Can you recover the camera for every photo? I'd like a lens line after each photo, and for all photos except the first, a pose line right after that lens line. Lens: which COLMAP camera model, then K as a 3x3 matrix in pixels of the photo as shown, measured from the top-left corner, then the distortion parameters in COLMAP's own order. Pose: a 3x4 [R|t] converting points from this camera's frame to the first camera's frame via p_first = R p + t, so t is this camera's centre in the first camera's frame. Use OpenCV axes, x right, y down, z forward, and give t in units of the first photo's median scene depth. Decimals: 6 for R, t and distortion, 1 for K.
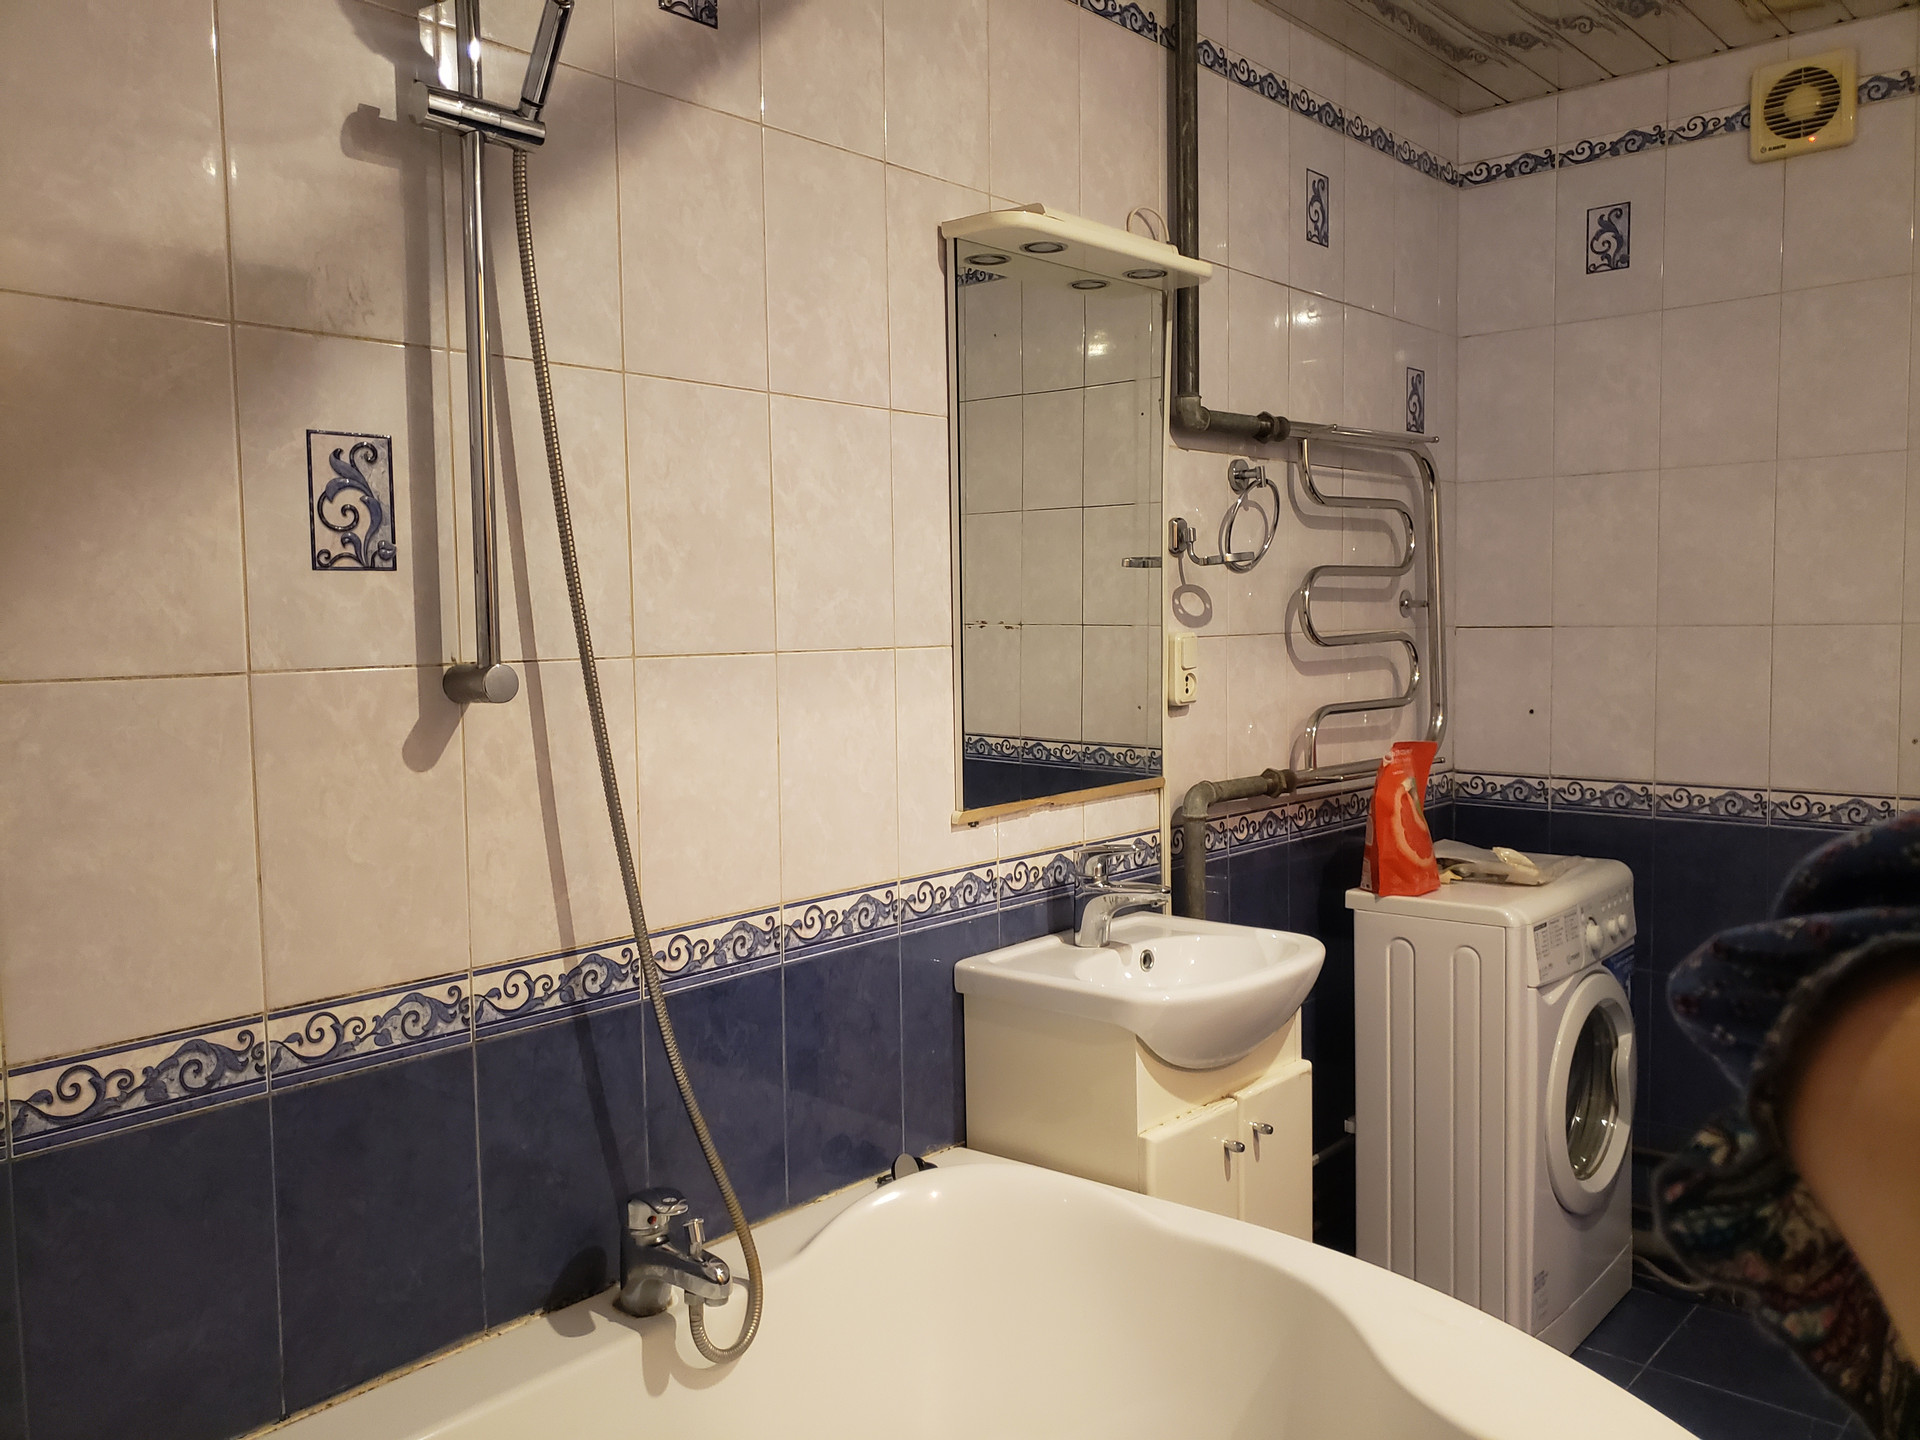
lens RADIAL K [[1426.7, 0, 958.4], [0, 1426.7, 653.9], [0, 0, 1]] dist [0.101777, -0.071774]
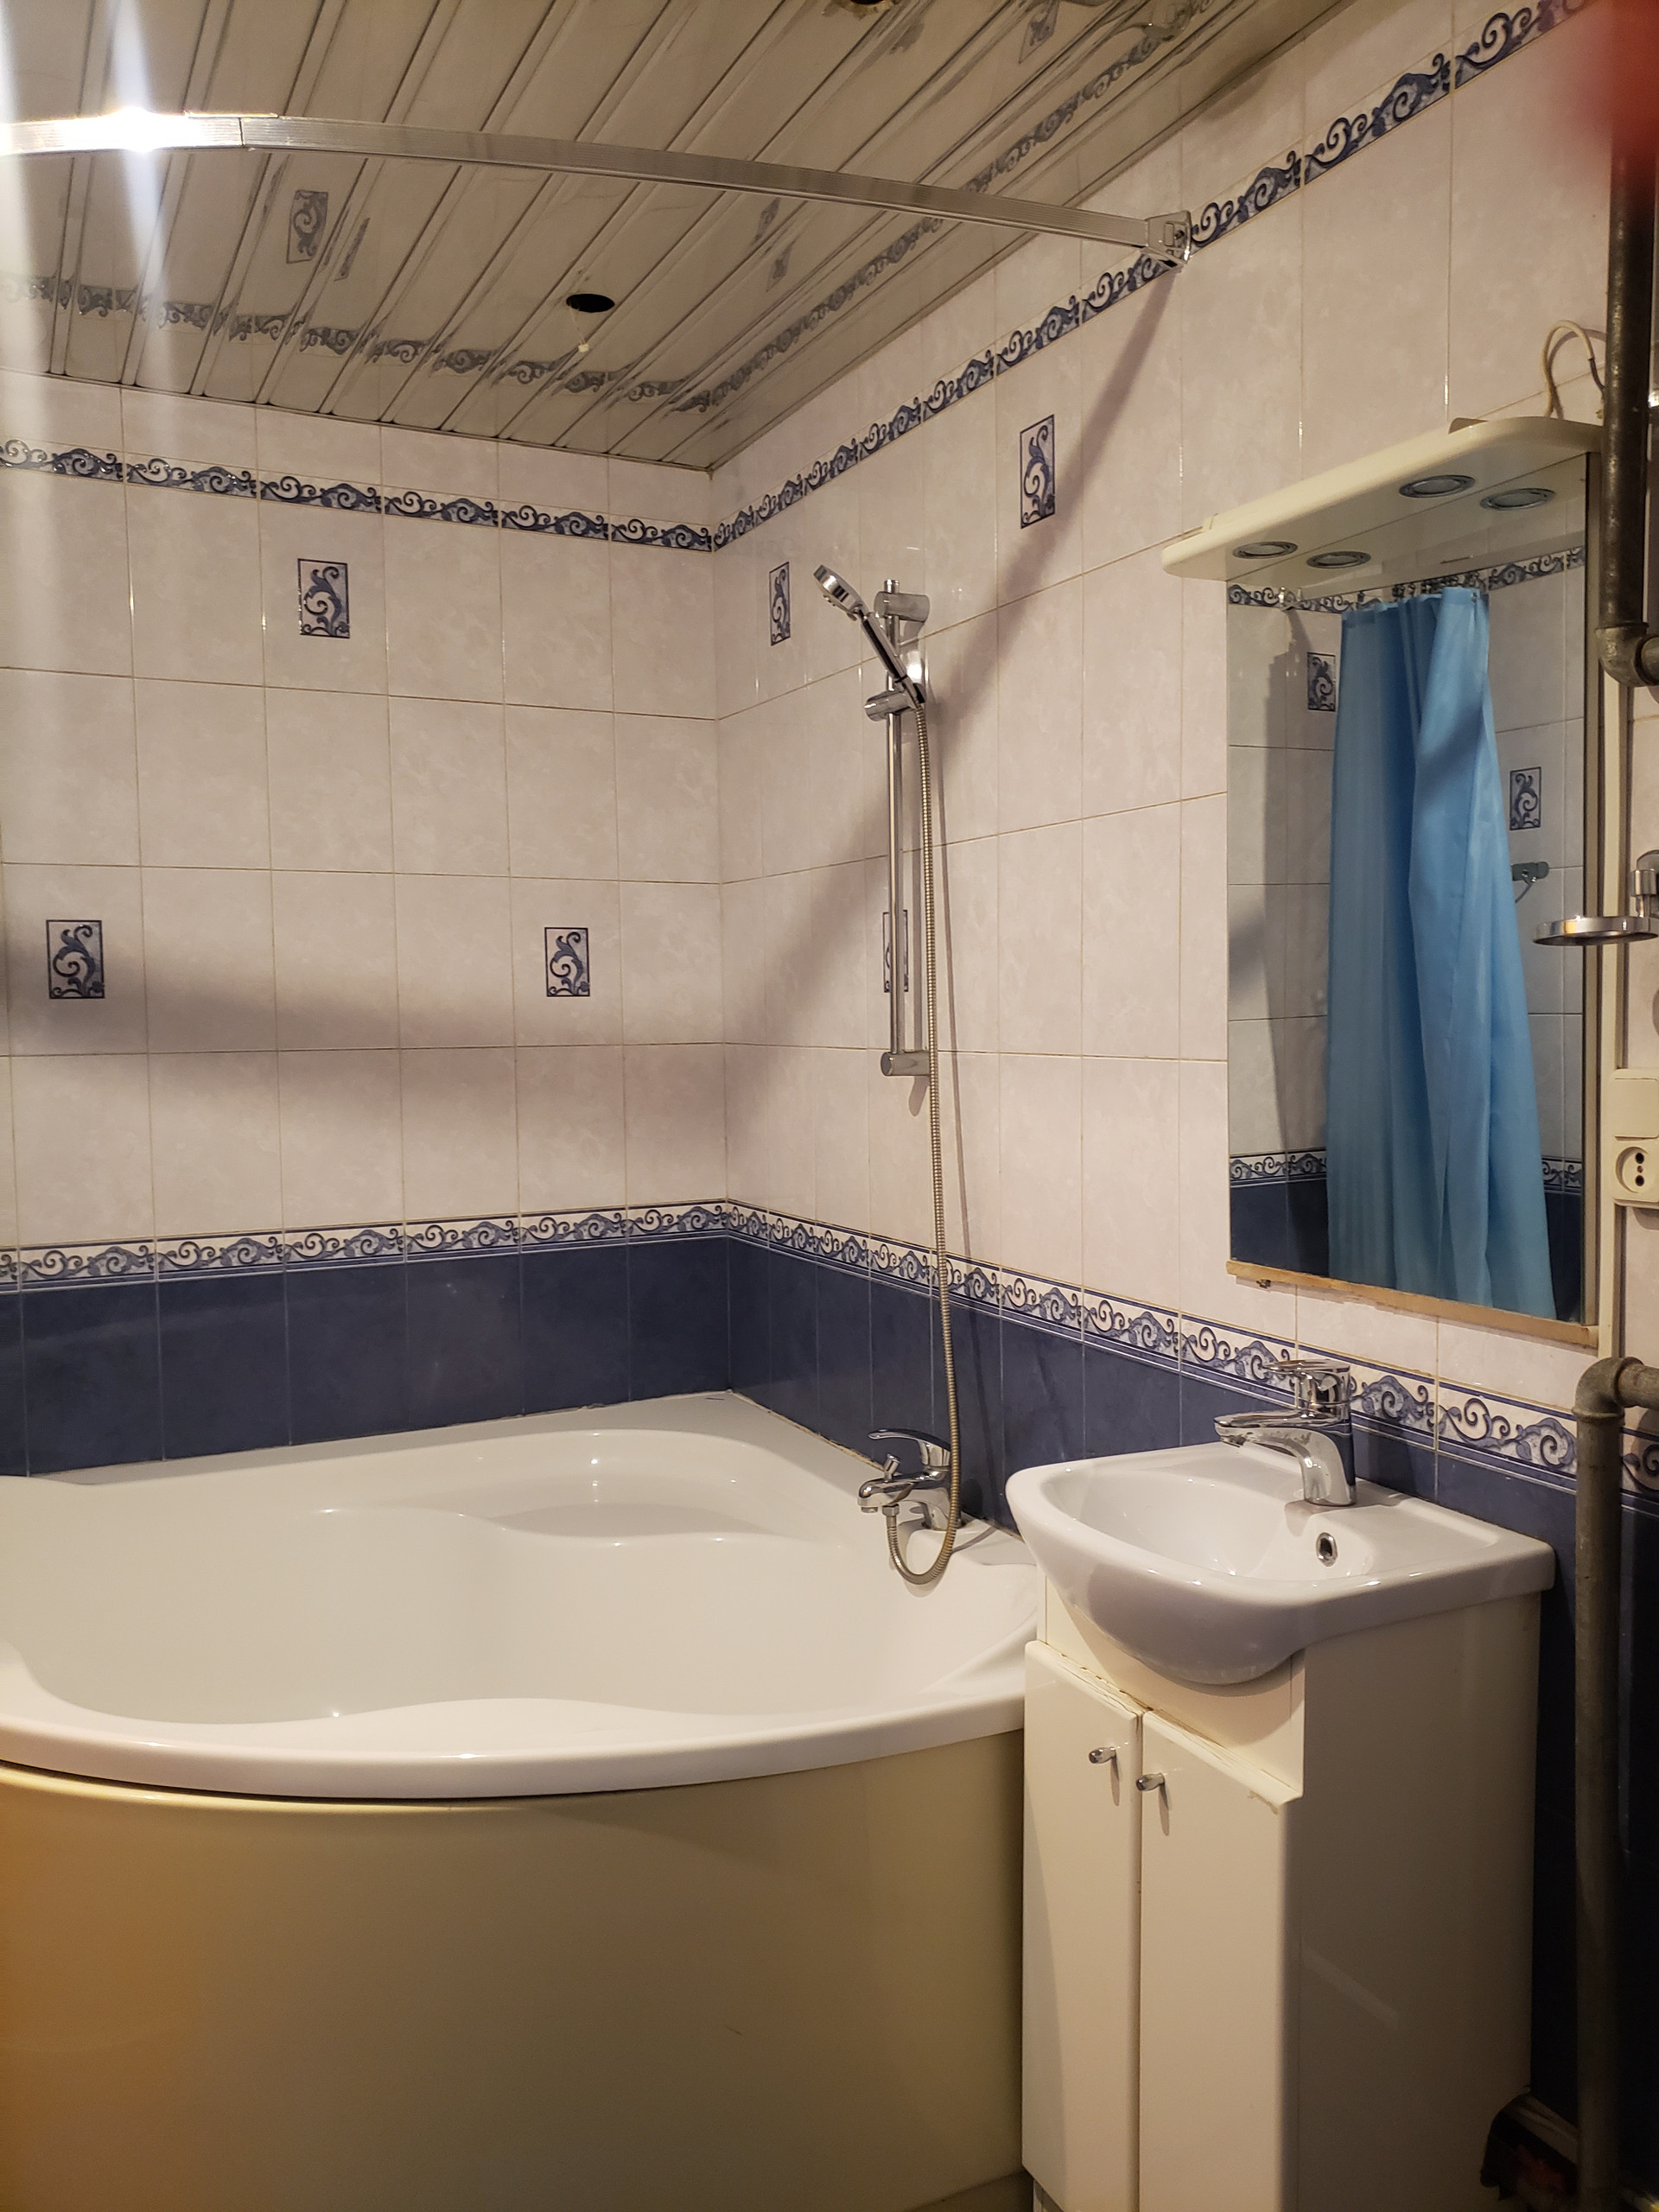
lens RADIAL K [[1720.8, 0, 829.5], [0, 1720.8, 1106.0], [0, 0, 1]] dist [0.120724, -0.000375]
pose [[-0.349151, 0.052729, -0.935582, 1.129415], [-0.040643, 0.996624, 0.071337, -0.046900], [0.936185, 0.062932, -0.345829, 1.227309]]
